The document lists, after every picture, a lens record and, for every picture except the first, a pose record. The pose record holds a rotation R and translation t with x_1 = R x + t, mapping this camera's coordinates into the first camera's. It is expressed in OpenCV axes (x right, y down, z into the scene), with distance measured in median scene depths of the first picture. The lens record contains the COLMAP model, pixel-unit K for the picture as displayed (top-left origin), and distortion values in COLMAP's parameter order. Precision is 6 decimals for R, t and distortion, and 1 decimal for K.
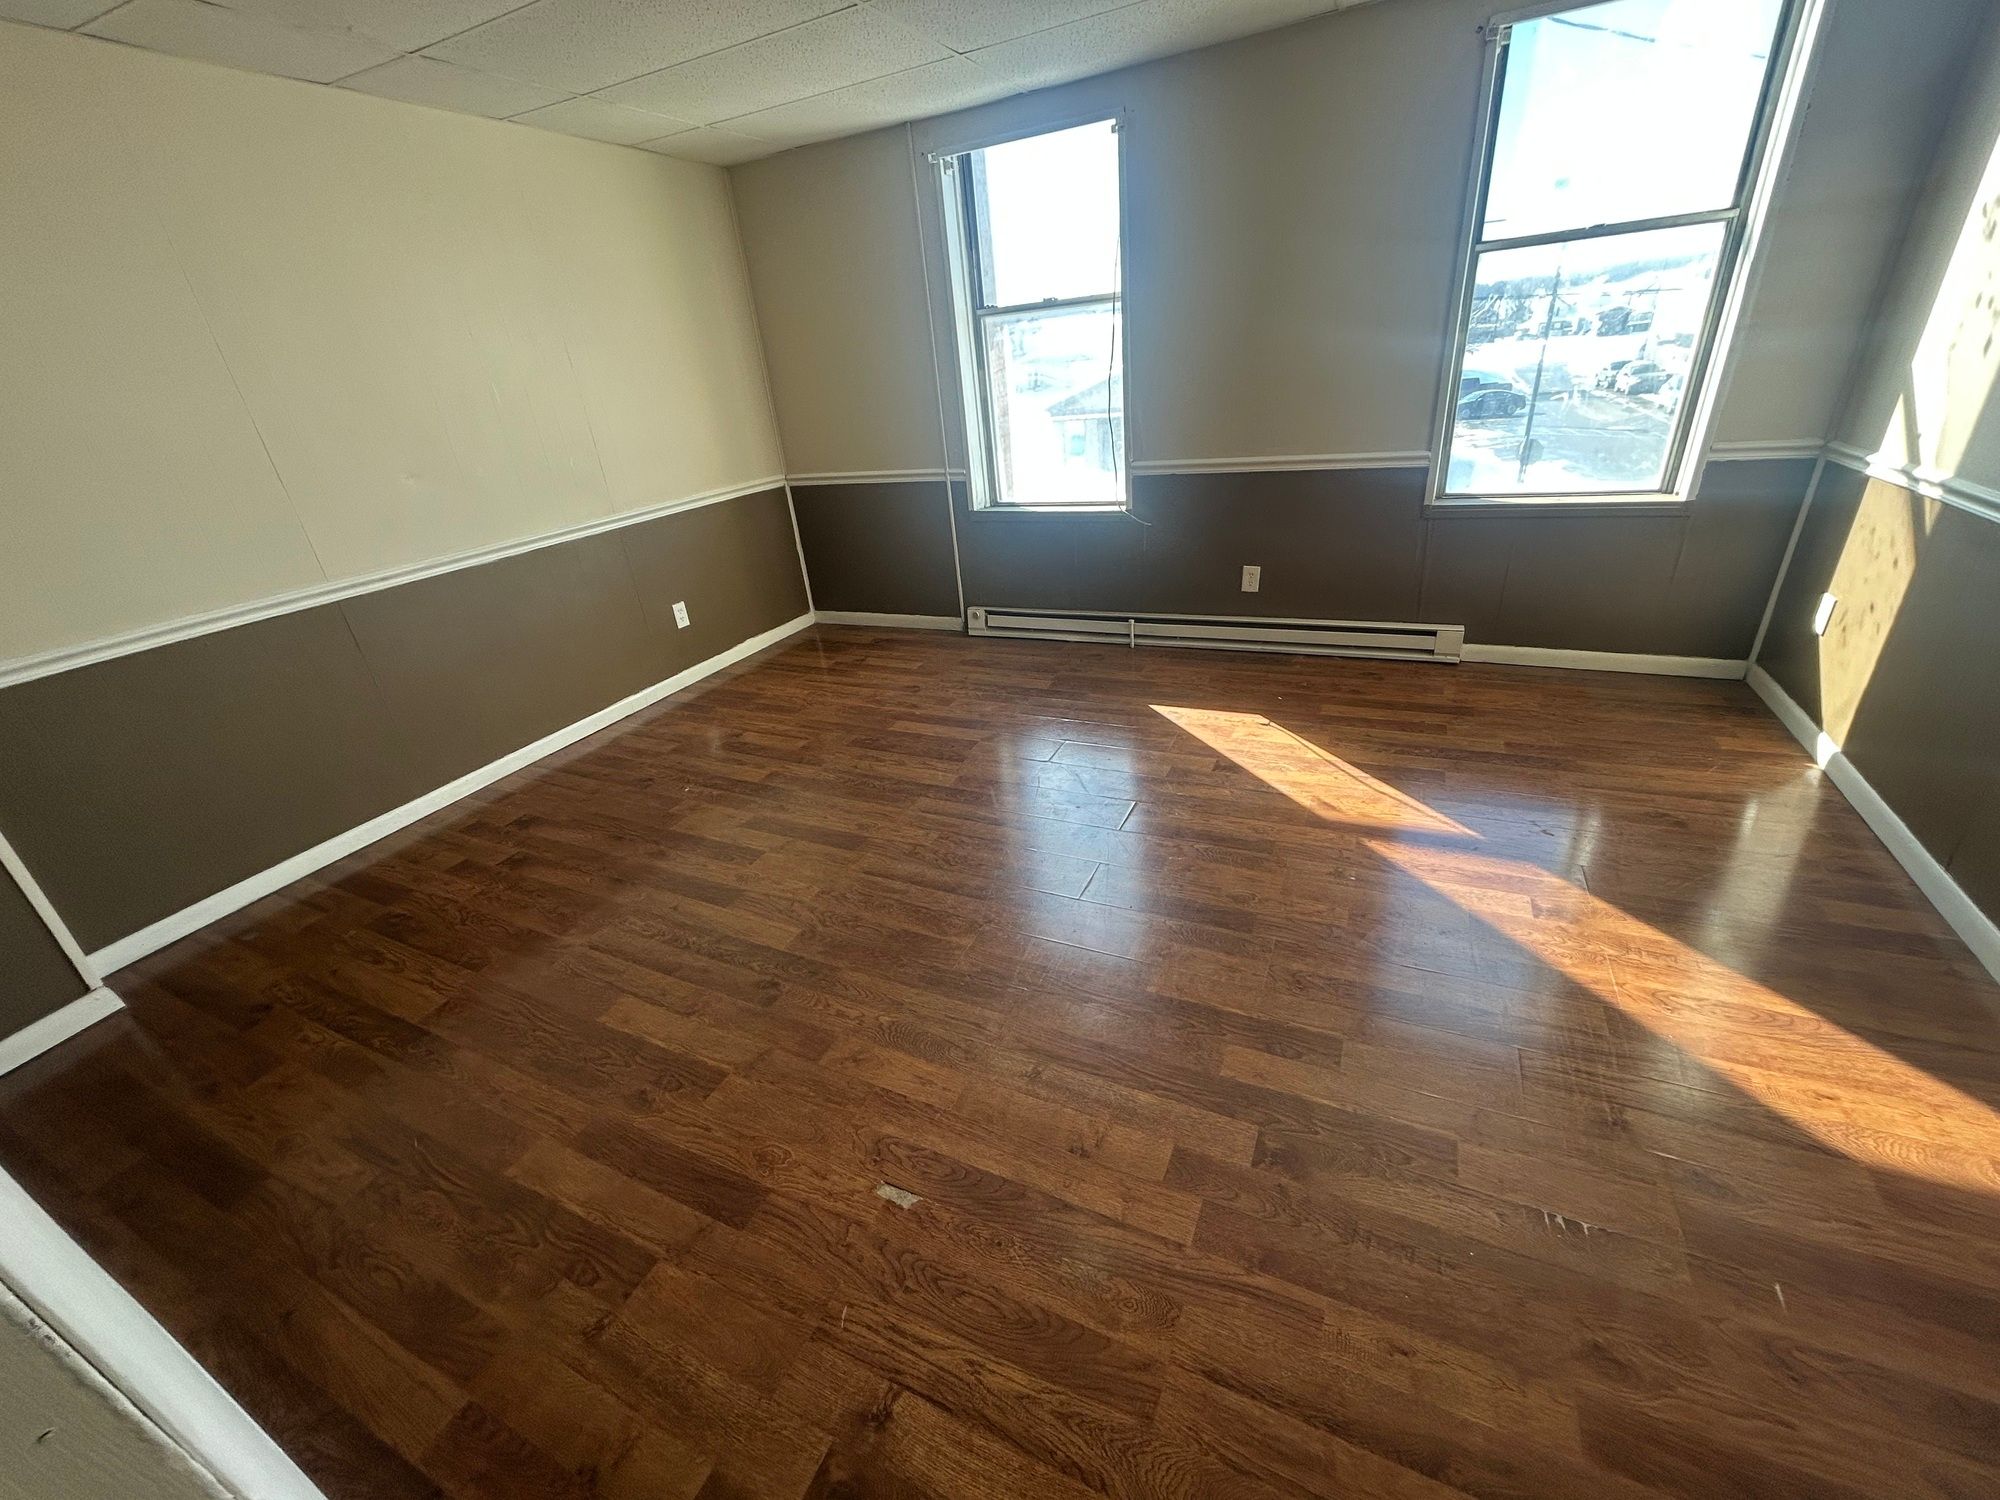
lens RADIAL K [[802.5, 0, 1000.5], [0, 802.5, 757.6], [0, 0, 1]] dist [-0.000912, 0.000653]
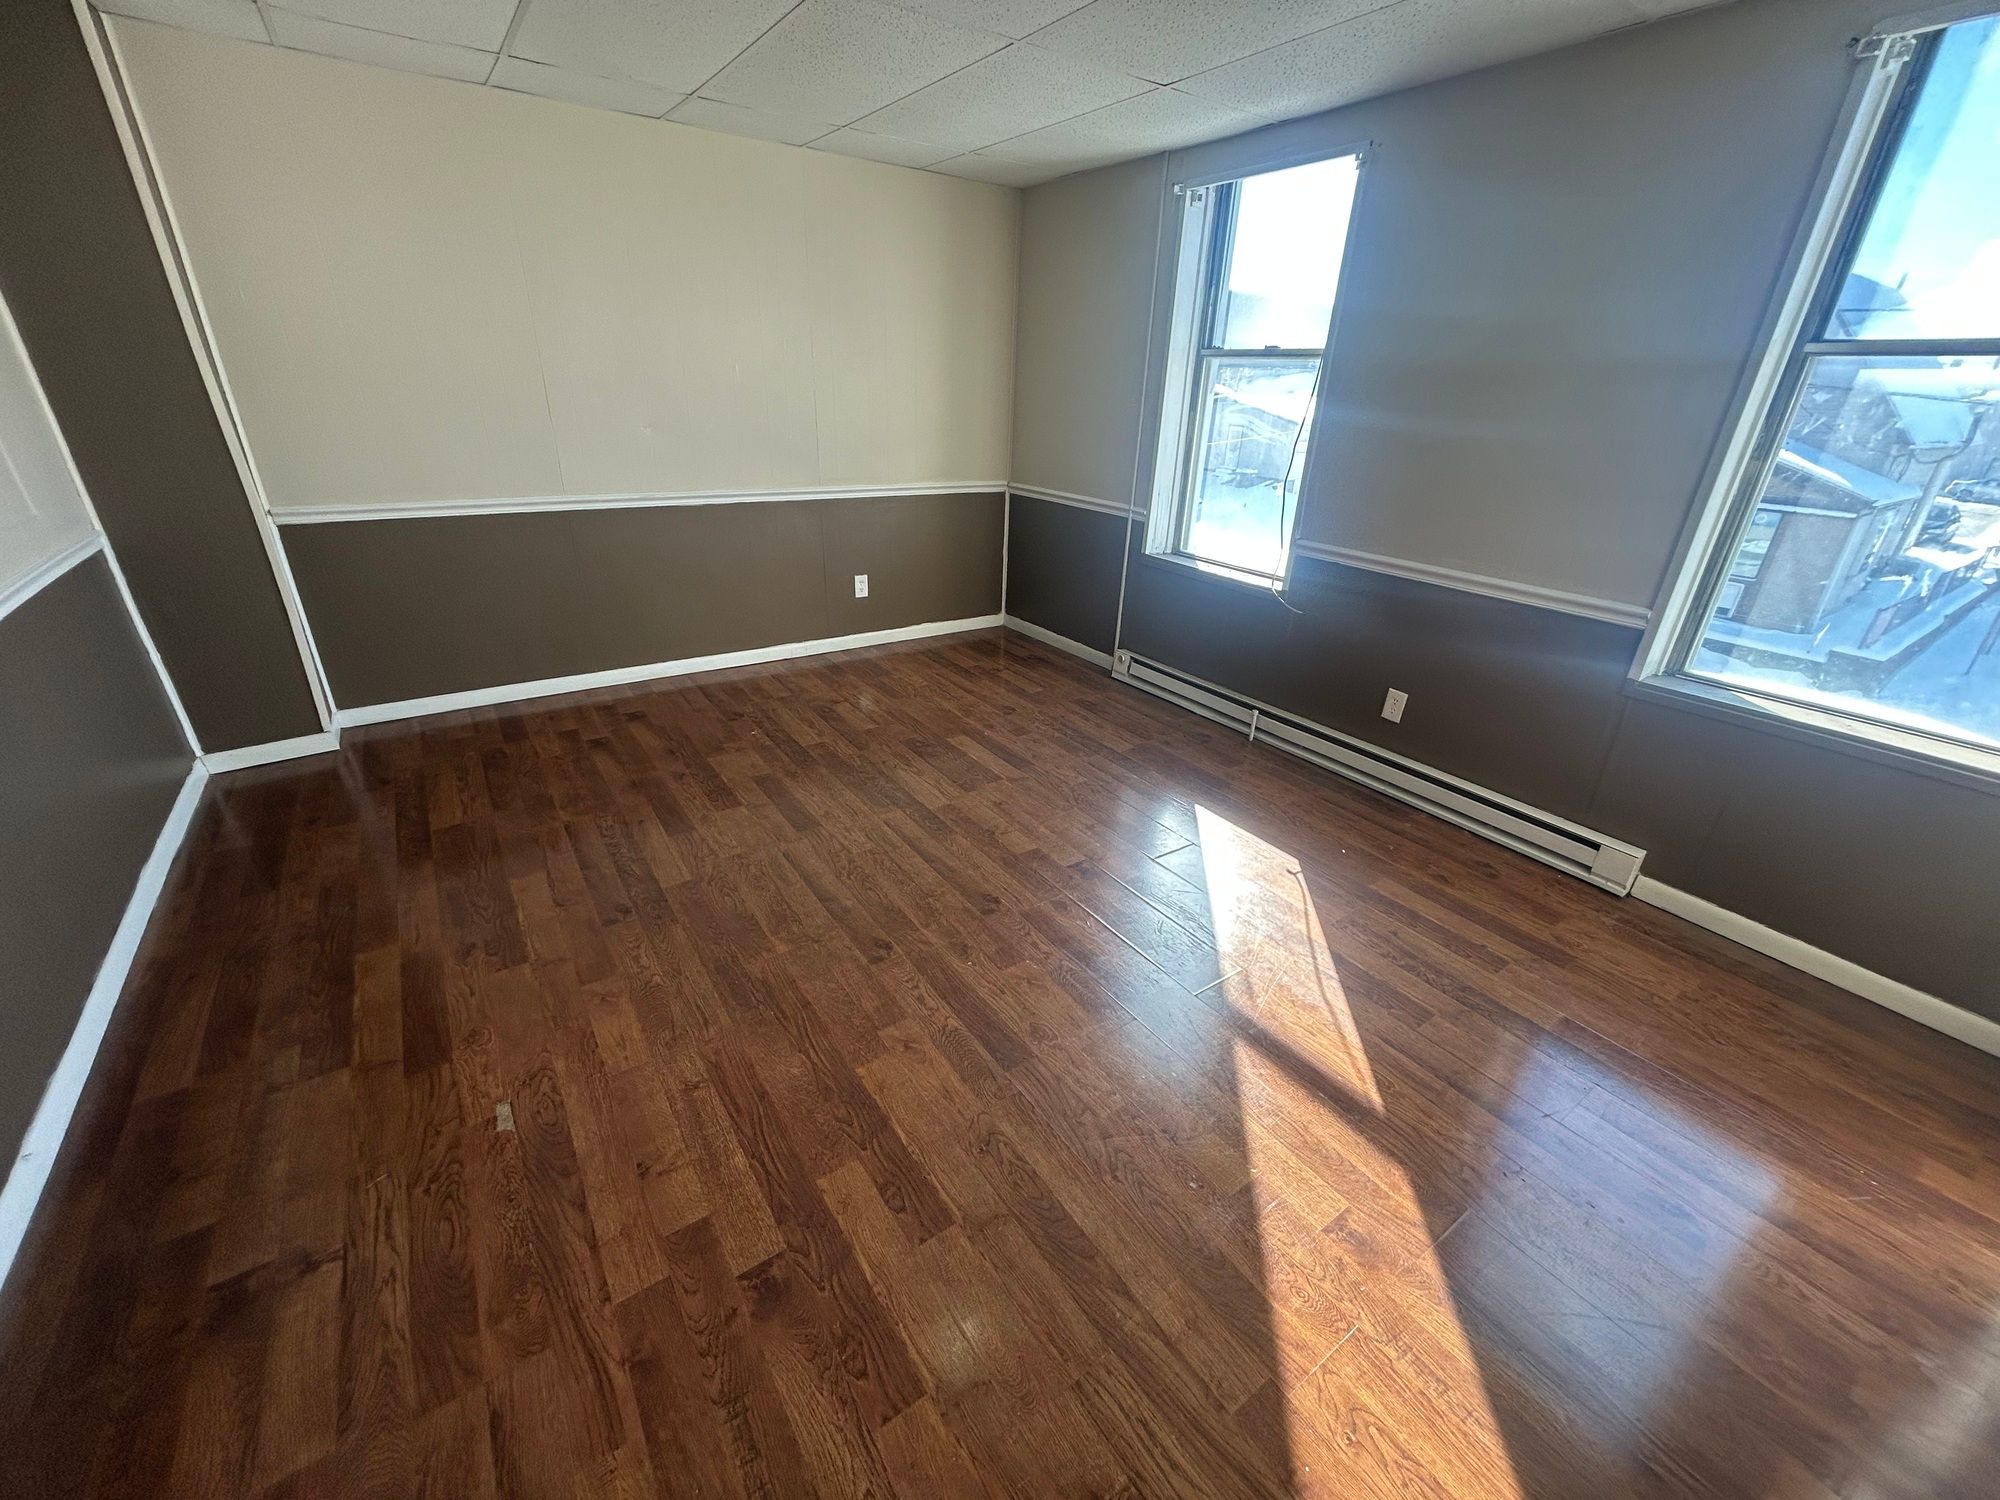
lens RADIAL K [[802.5, 0, 997.9], [0, 802.5, 756.4], [0, 0, 1]] dist [-0.000912, 0.000653]
pose [[0.858037, 0.319551, -0.402069, 0.391255], [-0.324008, 0.944214, 0.058979, -0.113295], [0.398486, 0.079668, 0.913708, 0.112261]]
